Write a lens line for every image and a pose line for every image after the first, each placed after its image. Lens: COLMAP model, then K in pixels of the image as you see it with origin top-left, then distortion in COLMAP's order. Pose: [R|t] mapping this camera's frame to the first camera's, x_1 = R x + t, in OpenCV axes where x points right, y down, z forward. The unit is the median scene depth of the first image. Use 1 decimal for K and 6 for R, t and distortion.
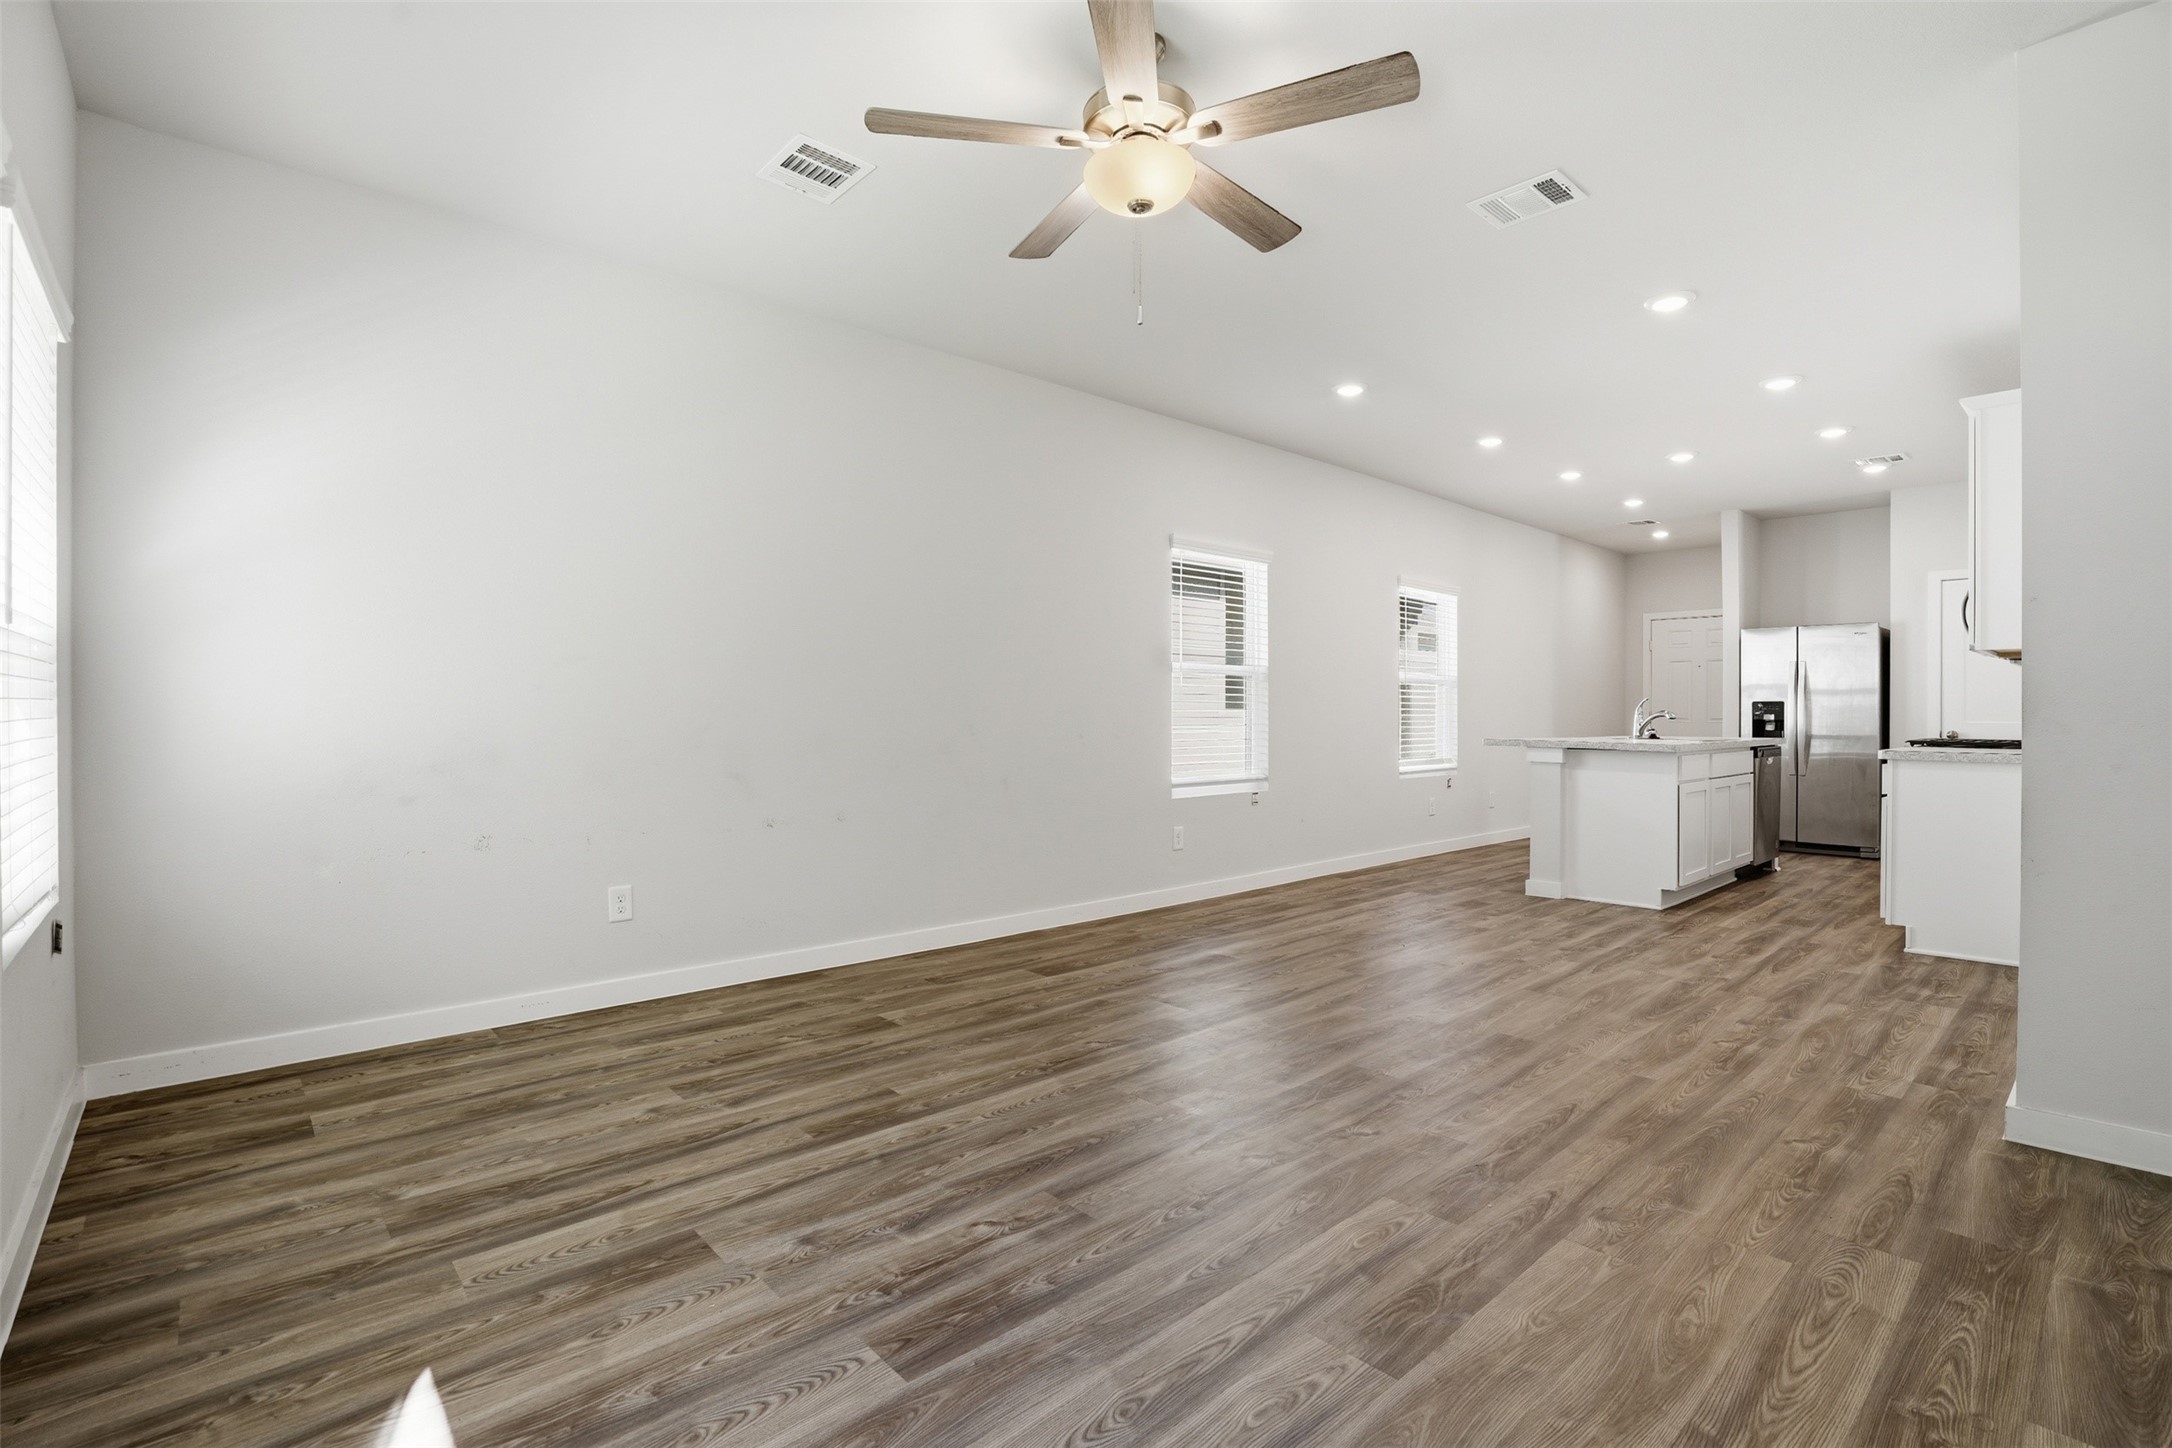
lens RADIAL K [[1001.5, 0, 1089.1], [0, 1001.5, 715.8], [0, 0, 1]] dist [-0.060045, 0.018938]
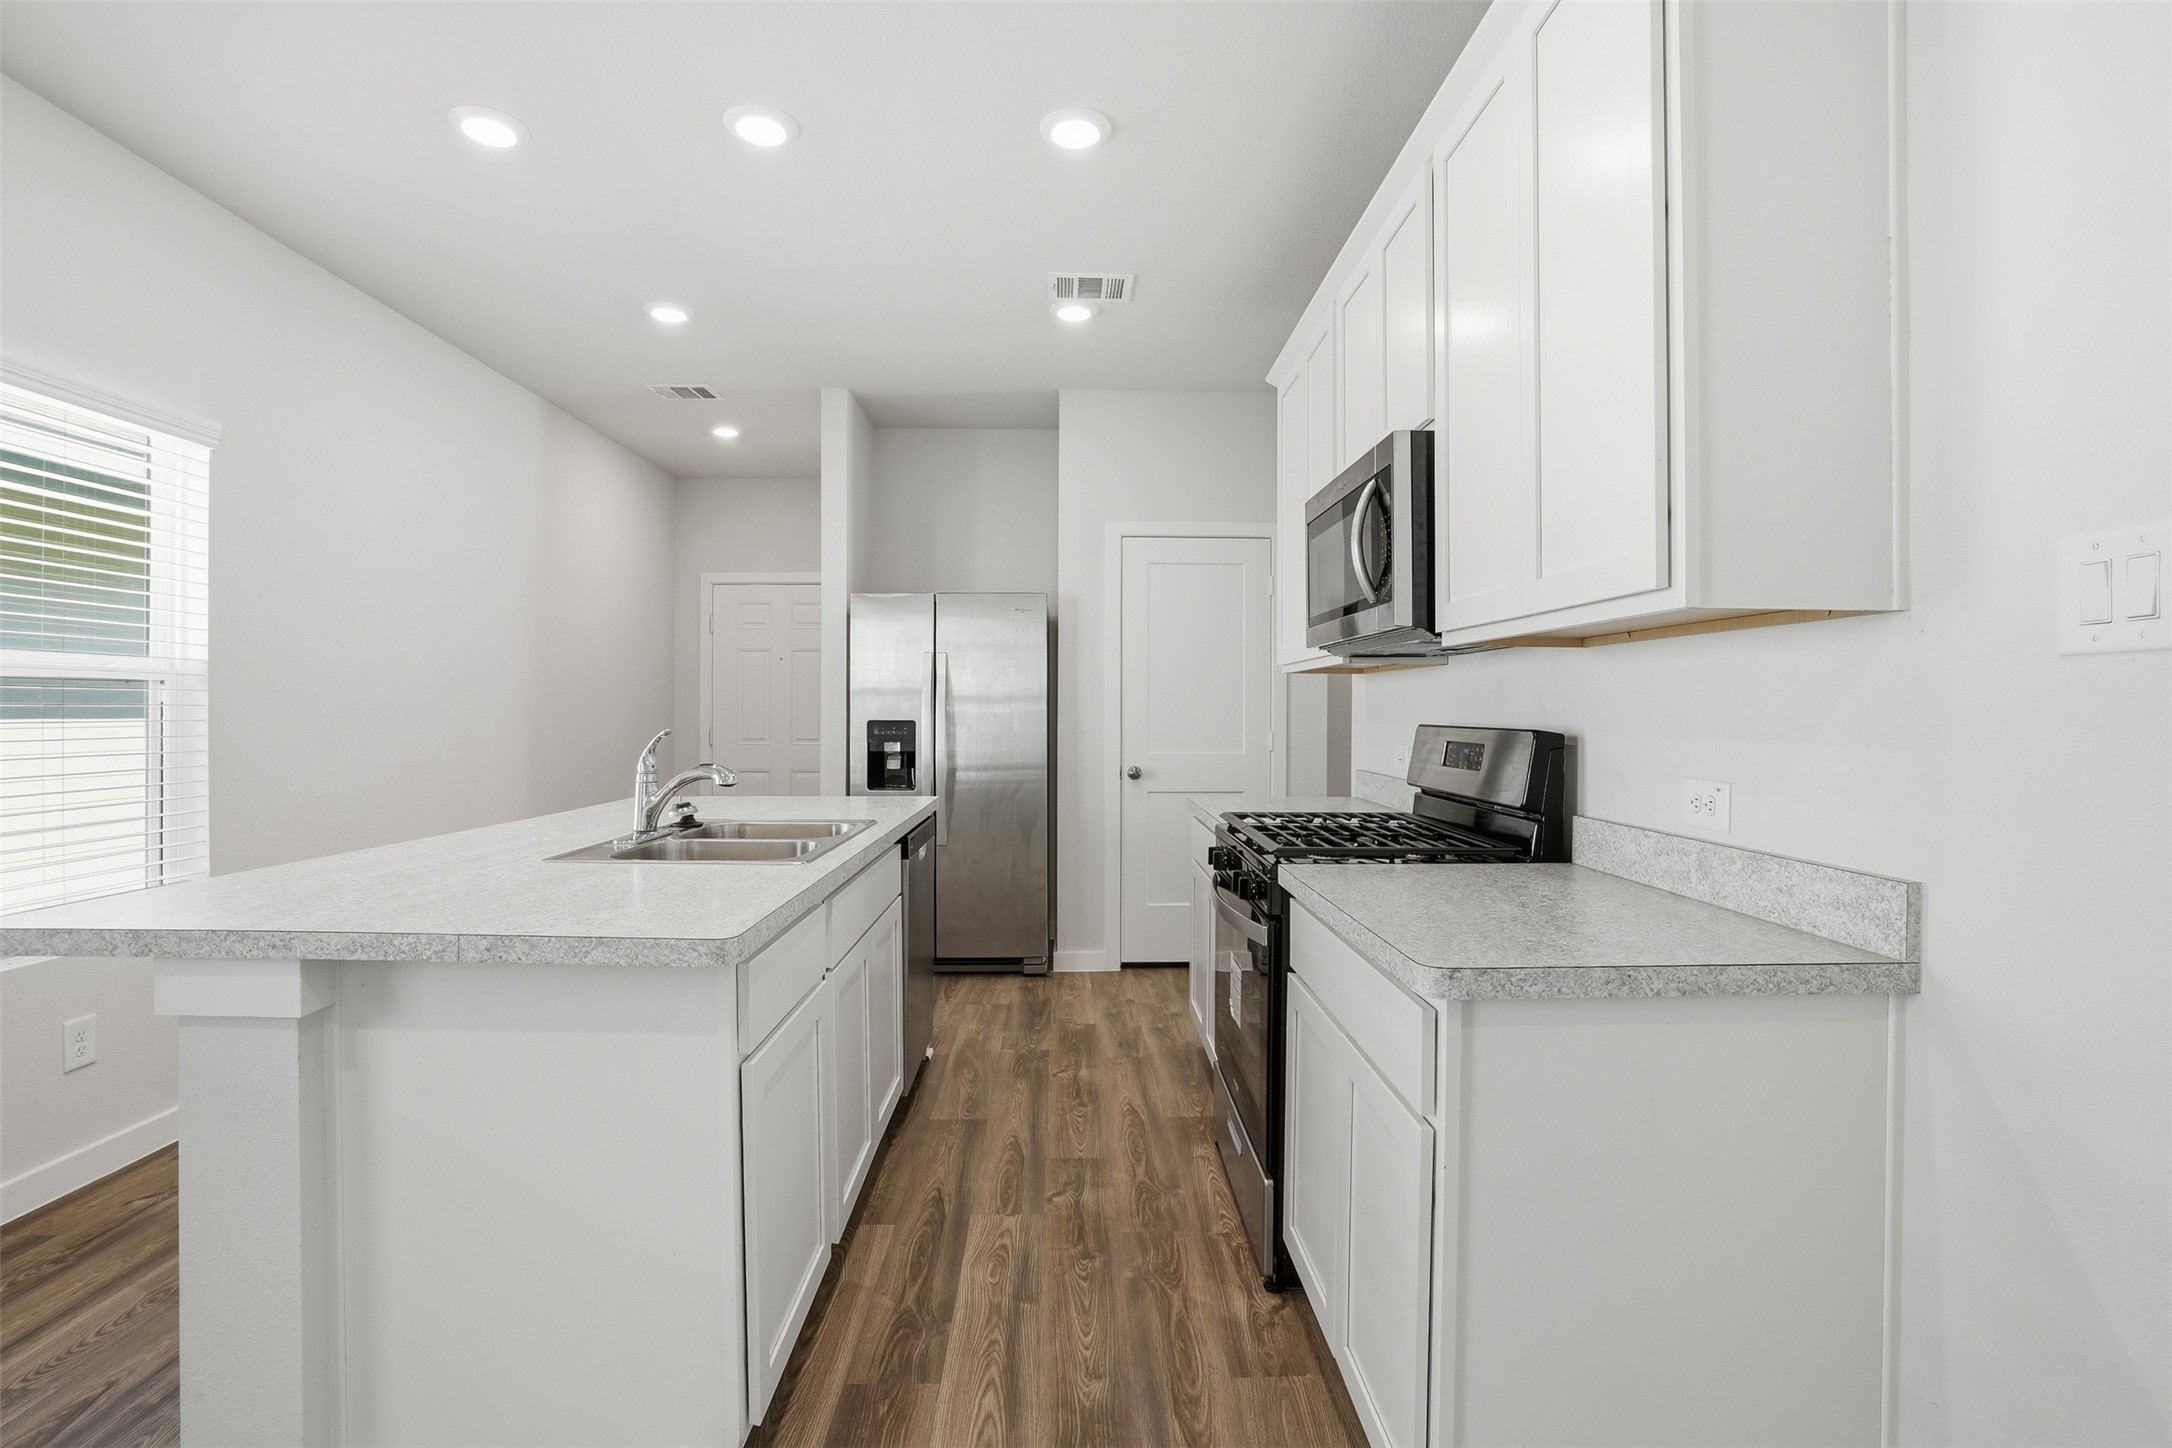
lens RADIAL K [[1022.0, 0, 1073.2], [0, 1022.0, 704.5], [0, 0, 1]] dist [-0.037626, 0.012799]
pose [[0.664524, 0.003406, 0.747259, 0.445231], [0.001845, 0.999979, -0.006199, -0.029468], [-0.747265, 0.005498, 0.664504, 0.734390]]
